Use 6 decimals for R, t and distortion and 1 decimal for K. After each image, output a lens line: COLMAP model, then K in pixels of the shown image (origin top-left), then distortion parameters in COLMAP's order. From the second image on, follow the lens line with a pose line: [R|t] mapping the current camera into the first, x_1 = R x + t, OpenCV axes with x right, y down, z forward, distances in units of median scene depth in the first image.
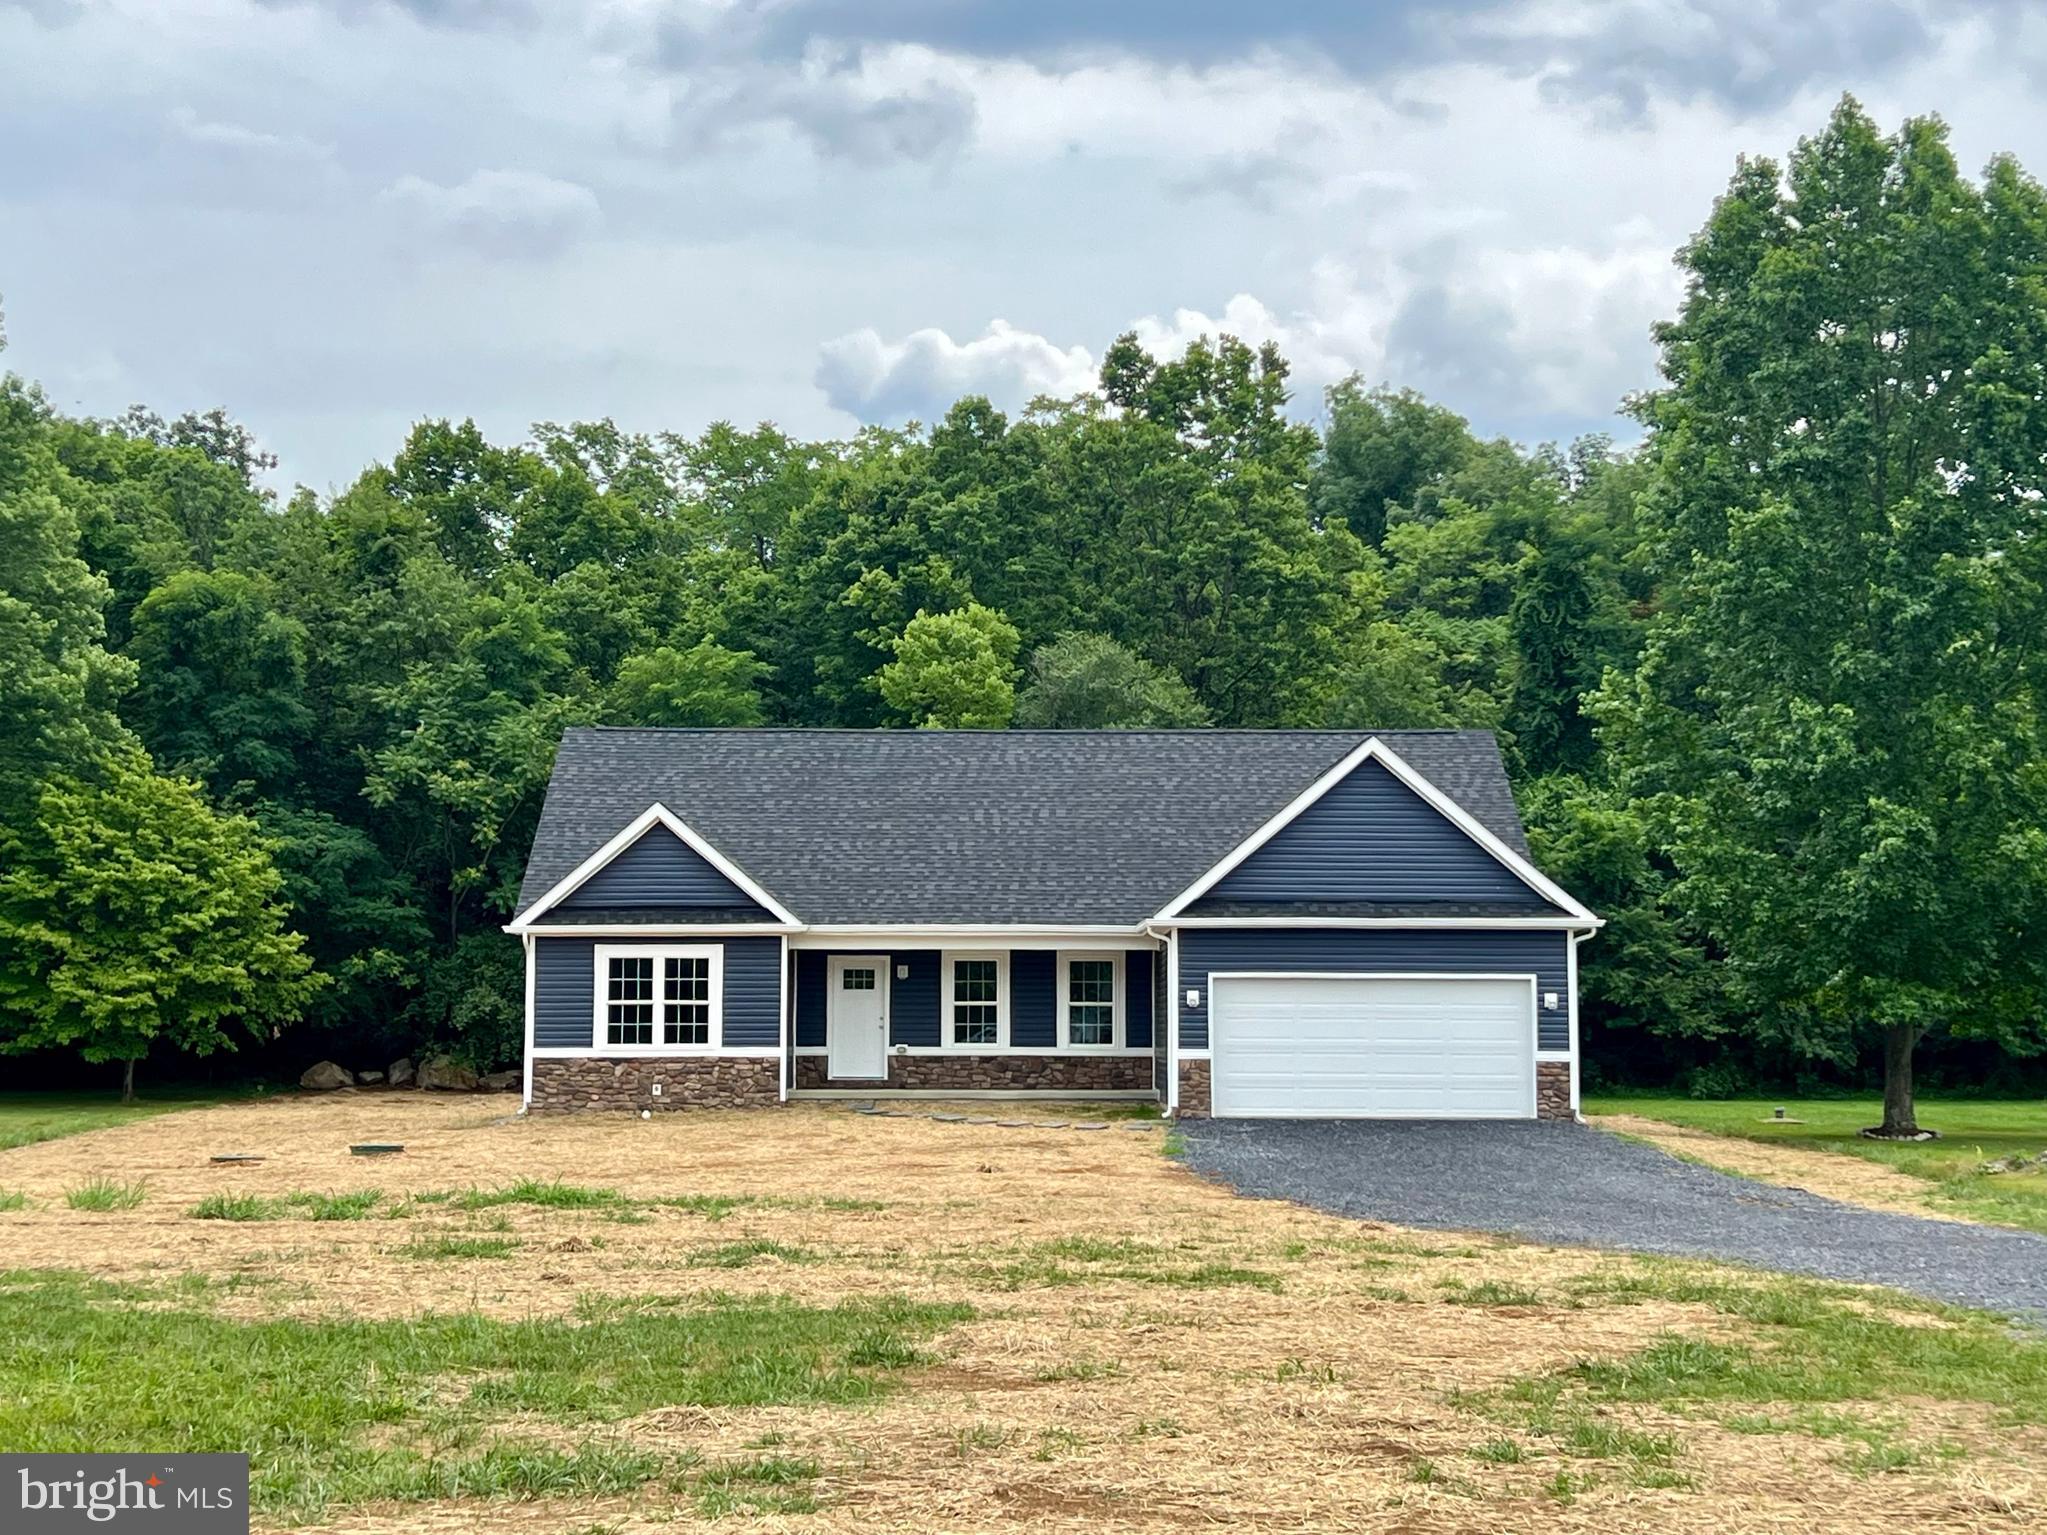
lens RADIAL K [[3107.5, 0, 1026.7], [0, 3107.5, 775.0], [0, 0, 1]] dist [0.203745, 0.000000]
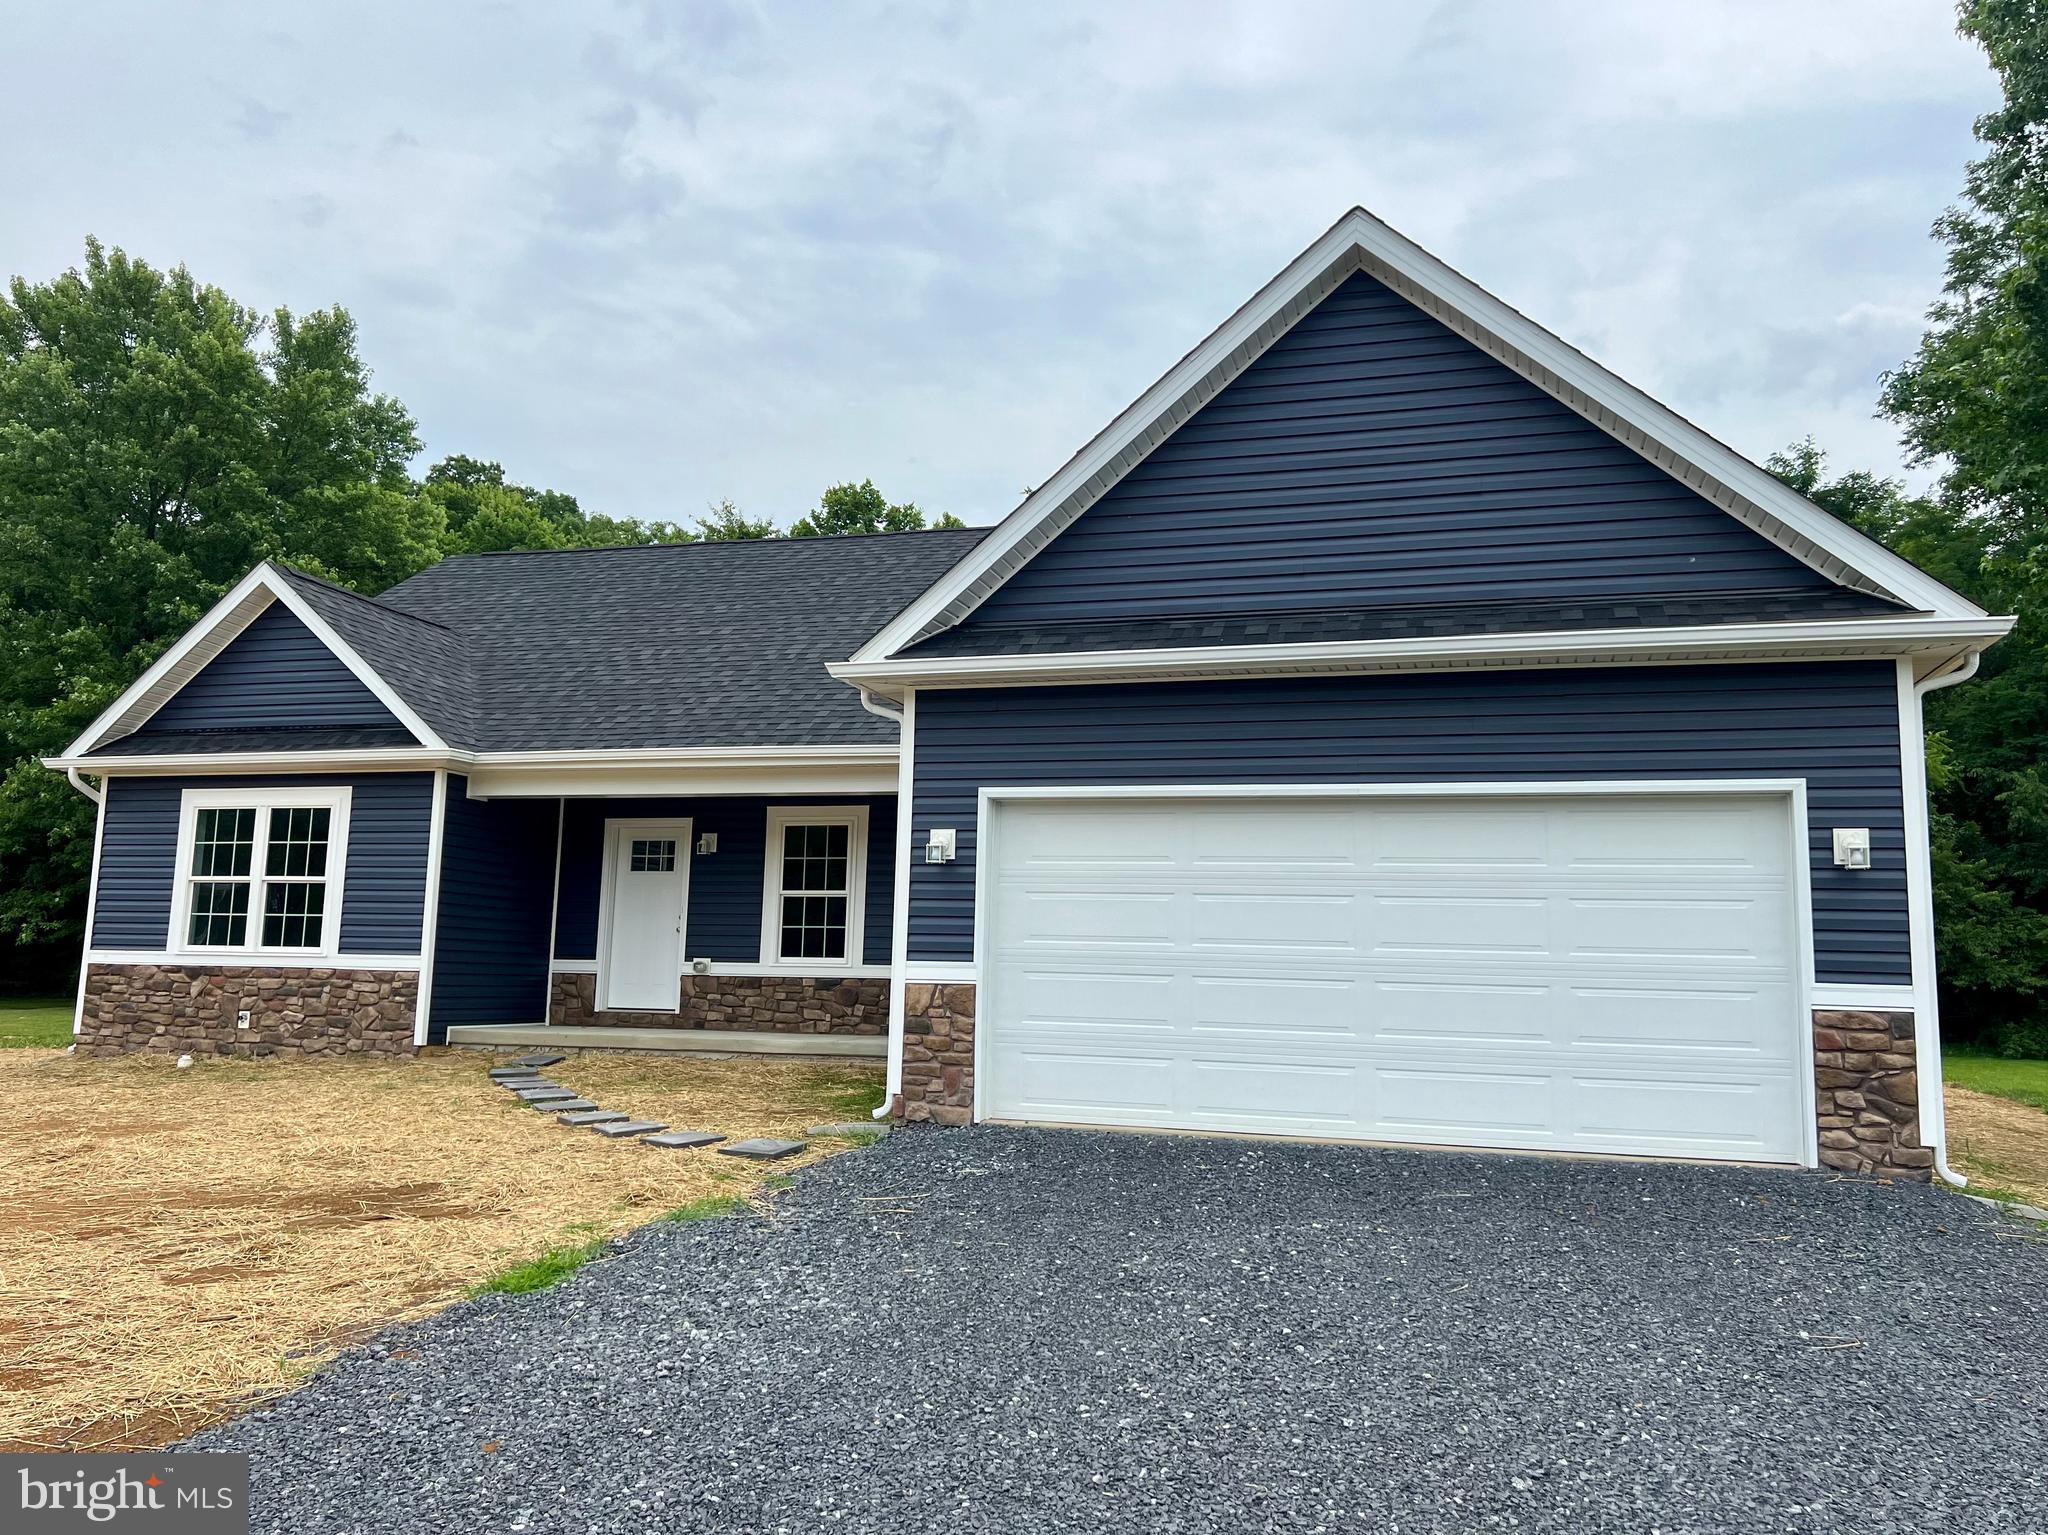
lens RADIAL K [[1561.9, 0, 1032.3], [0, 1561.9, 774.2], [0, 0, 1]] dist [0.051064, -0.030051]
pose [[0.956712, -0.017067, -0.290535, 0.121141], [0.002435, 0.998714, -0.050649, 0.068195], [0.291026, 0.047749, 0.955523, 0.742660]]
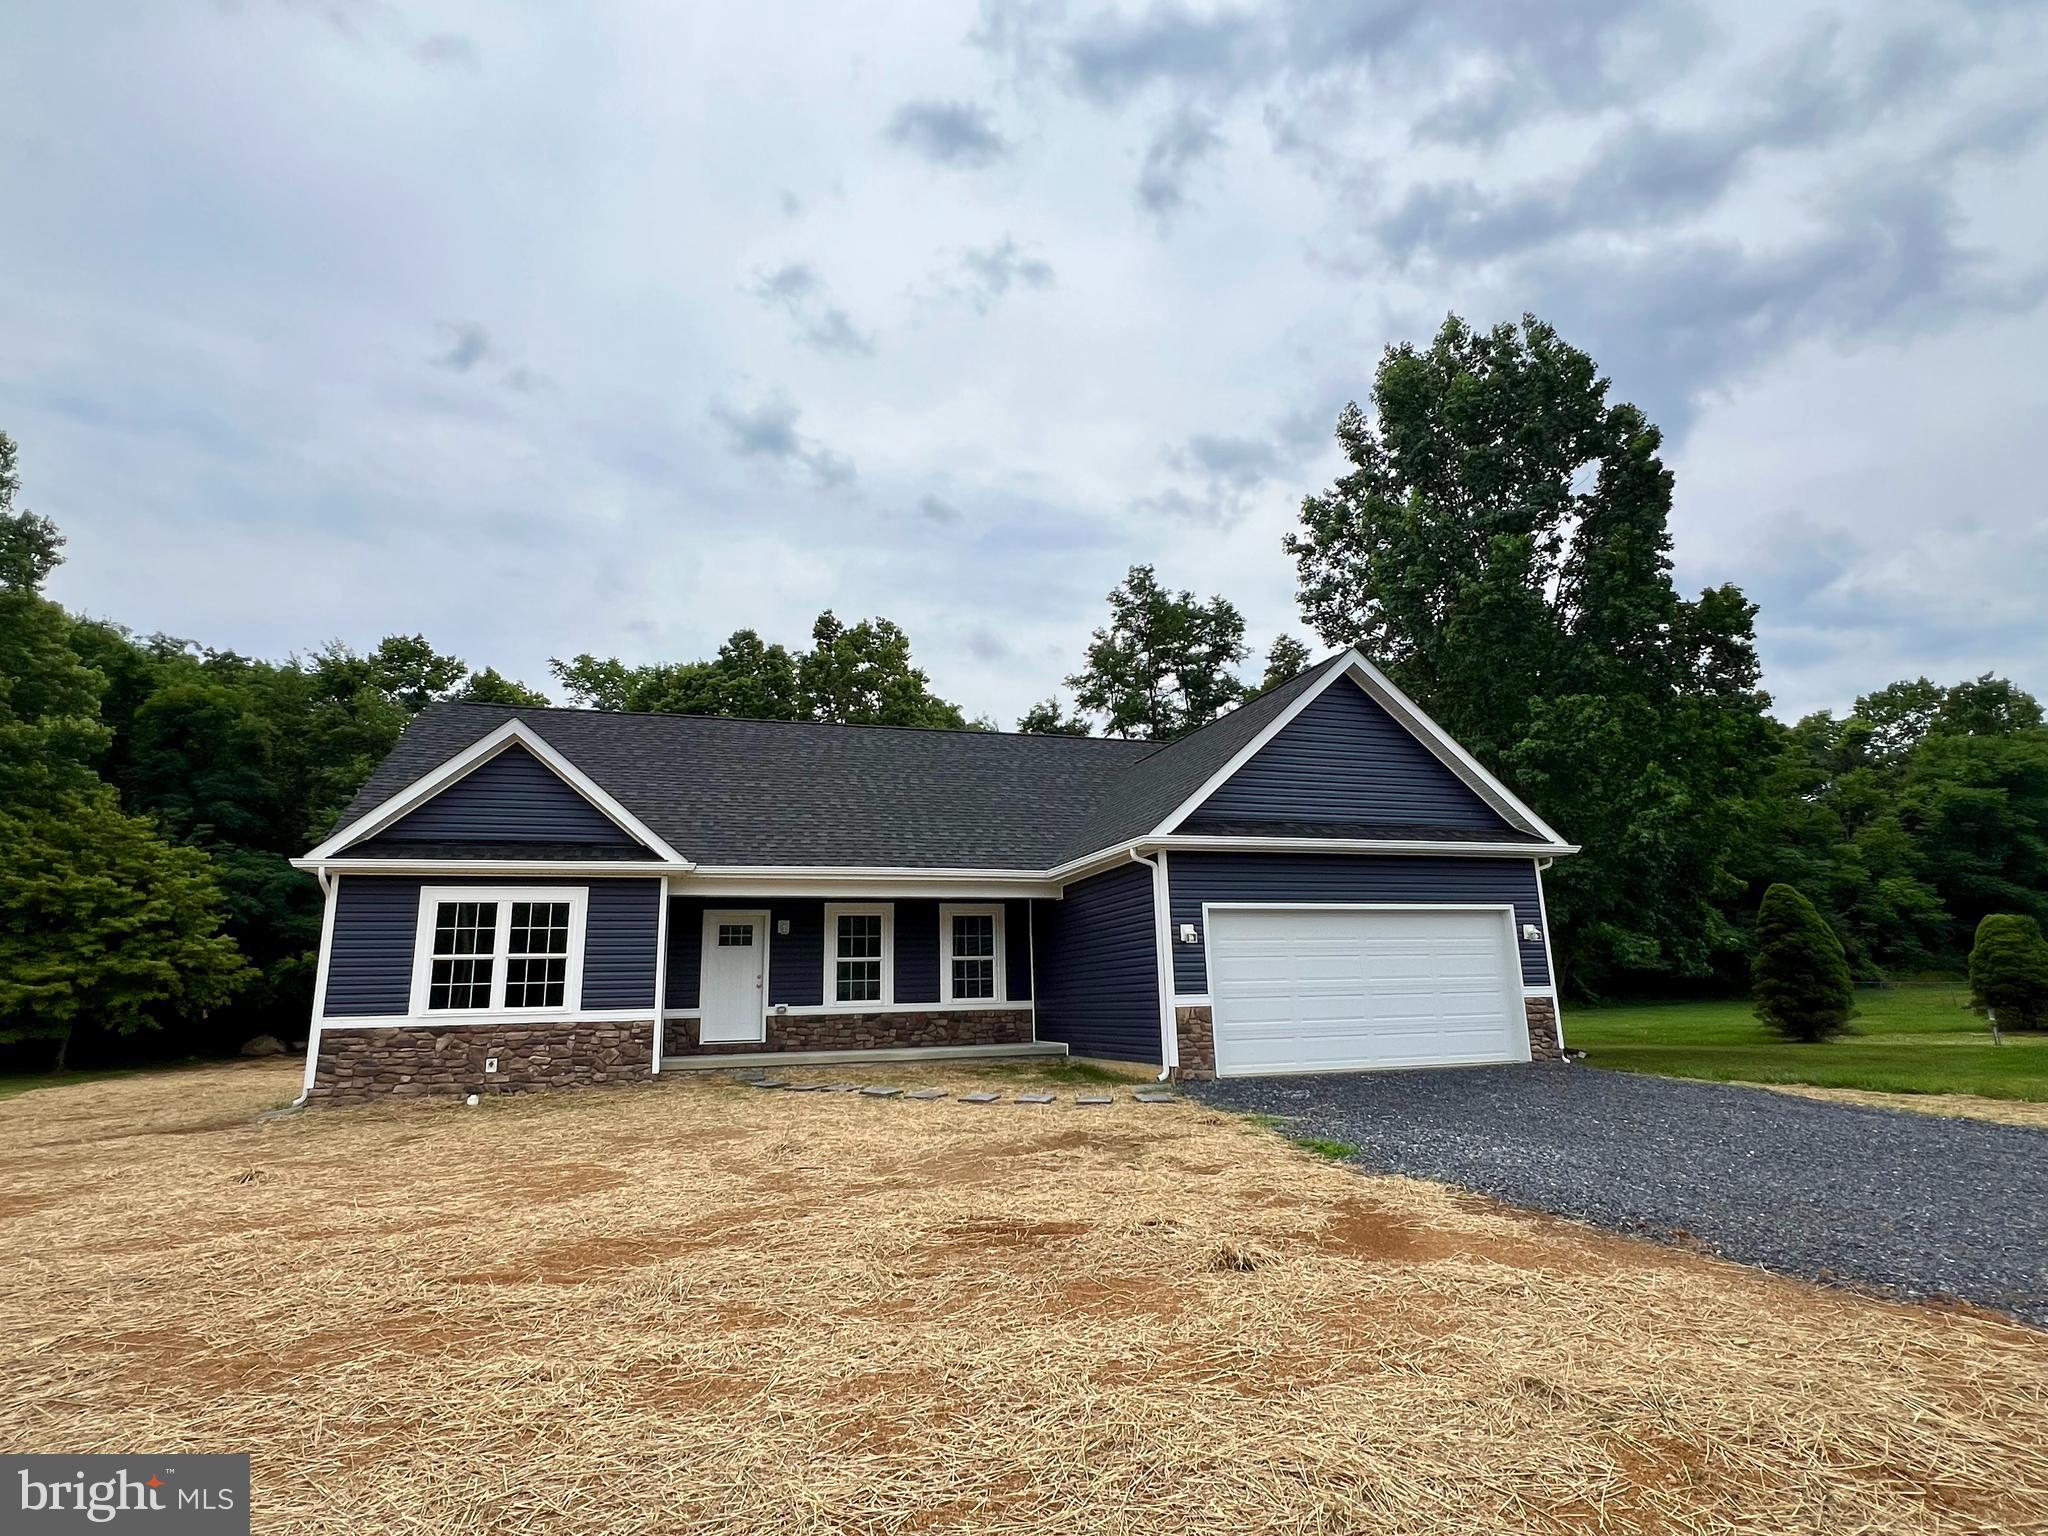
lens RADIAL K [[1064.7, 0, 1012.1], [0, 1064.7, 758.4], [0, 0, 1]] dist [-0.003442, 0.004551]
pose [[0.957181, 0.039563, 0.286772, -0.071514], [0.003191, 0.989115, -0.147109, 0.062827], [-0.289471, 0.141725, 0.946636, 0.687460]]
